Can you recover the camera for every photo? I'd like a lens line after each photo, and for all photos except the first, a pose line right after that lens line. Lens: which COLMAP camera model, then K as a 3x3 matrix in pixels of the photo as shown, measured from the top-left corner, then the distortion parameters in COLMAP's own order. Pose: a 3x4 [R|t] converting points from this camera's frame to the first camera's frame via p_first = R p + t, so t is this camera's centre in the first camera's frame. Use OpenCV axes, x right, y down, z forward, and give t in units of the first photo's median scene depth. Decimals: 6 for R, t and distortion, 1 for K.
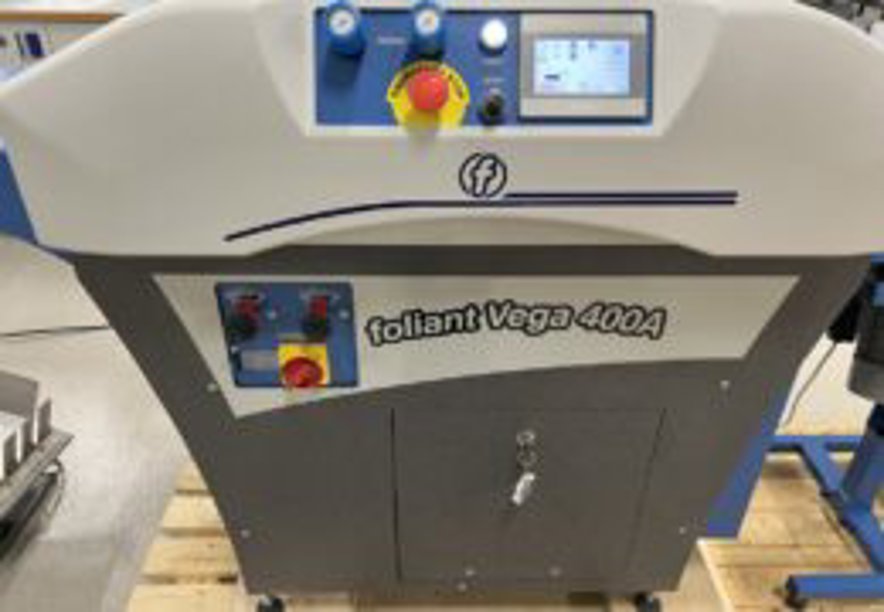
lens RADIAL K [[639.9, 0, 438.7], [0, 639.9, 302.7], [0, 0, 1]] dist [0.027204, -0.003409]
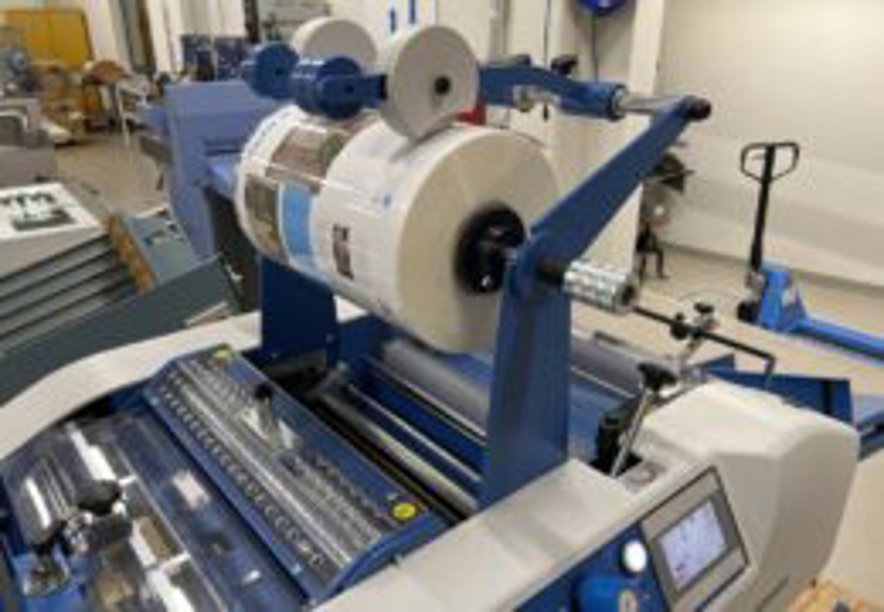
lens RADIAL K [[664.0, 0, 442.0], [0, 664.0, 306.0], [0, 0, 1]] dist [0.001542, -0.004194]
pose [[0.779188, -0.244126, 0.577294, -0.456351], [0.332821, 0.941608, -0.051029, -0.611100], [-0.531127, 0.231897, 0.814941, 0.210183]]
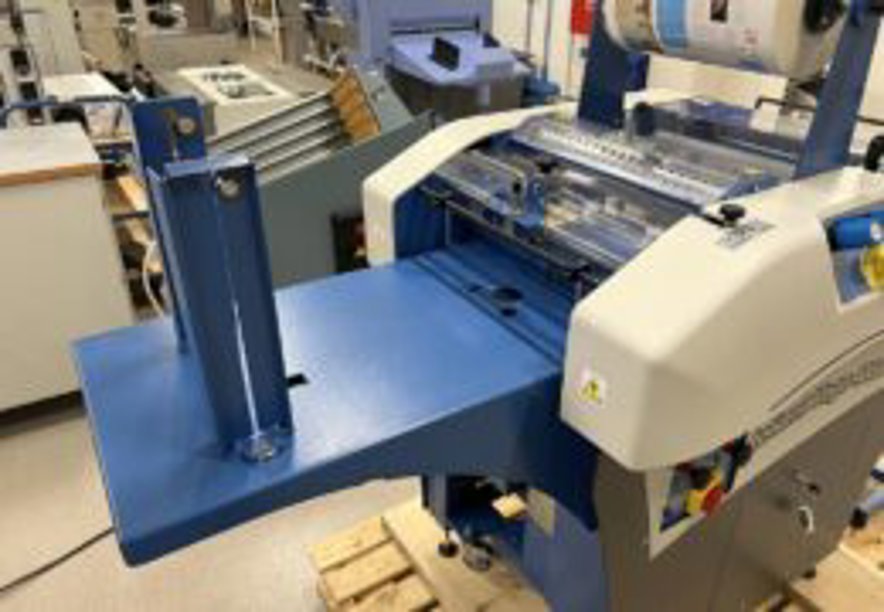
lens RADIAL K [[667.4, 0, 454.9], [0, 667.4, 305.6], [0, 0, 1]] dist [-0.001528, -0.002976]
pose [[0.846060, -0.259807, 0.465493, -1.143300], [0.283471, 0.958774, 0.019899, -0.402791], [-0.451472, 0.115118, 0.884828, 0.120457]]
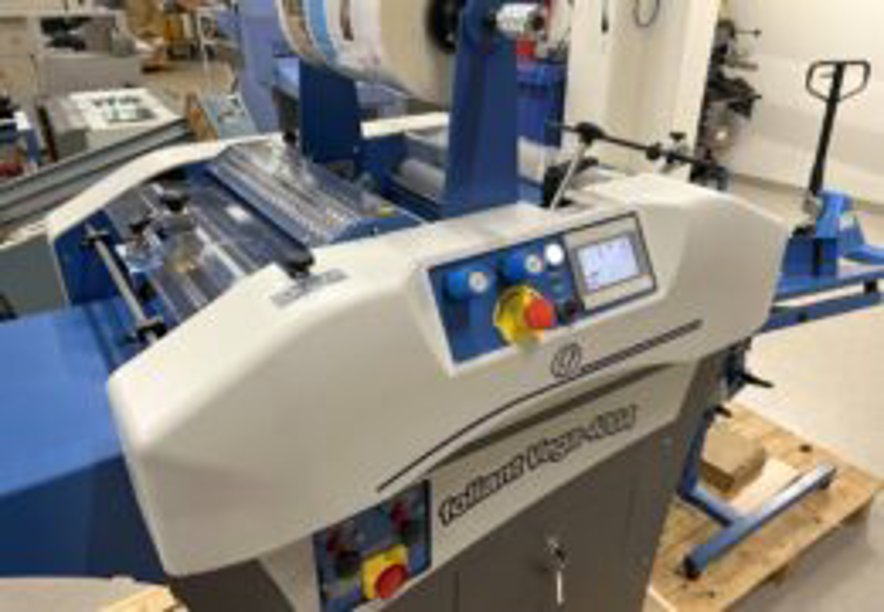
lens RADIAL K [[664.0, 0, 442.0], [0, 664.0, 306.0], [0, 0, 1]] dist [0.001542, -0.004194]
pose [[0.842904, -0.252677, 0.475045, -0.560411], [0.289714, 0.957100, -0.004977, -0.287128], [-0.453408, 0.141823, 0.879948, -0.019645]]
